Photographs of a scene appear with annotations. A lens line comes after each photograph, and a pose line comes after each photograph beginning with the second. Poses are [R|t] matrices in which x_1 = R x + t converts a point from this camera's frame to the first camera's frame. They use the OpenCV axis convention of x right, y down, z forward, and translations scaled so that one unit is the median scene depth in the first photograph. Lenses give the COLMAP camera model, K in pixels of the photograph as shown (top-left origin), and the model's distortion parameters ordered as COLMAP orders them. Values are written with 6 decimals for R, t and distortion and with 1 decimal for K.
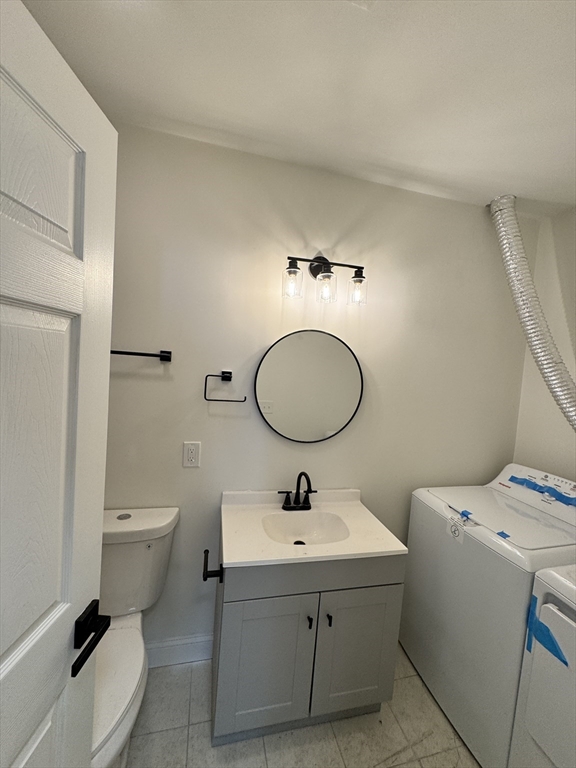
lens RADIAL K [[306.1, 0, 287.6], [0, 306.1, 384.6], [0, 0, 1]] dist [0.001183, -0.000512]
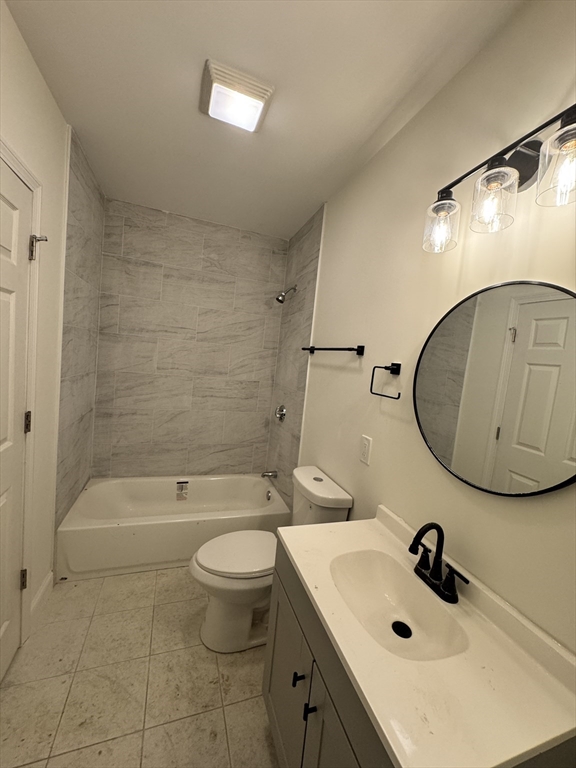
lens RADIAL K [[306.1, 0, 287.2], [0, 306.1, 383.3], [0, 0, 1]] dist [0.001183, -0.000512]
pose [[0.107354, 0.014795, -0.994111, 0.624267], [-0.154338, 0.988016, -0.001963, 0.060985], [0.982168, 0.153640, 0.108351, 0.621946]]
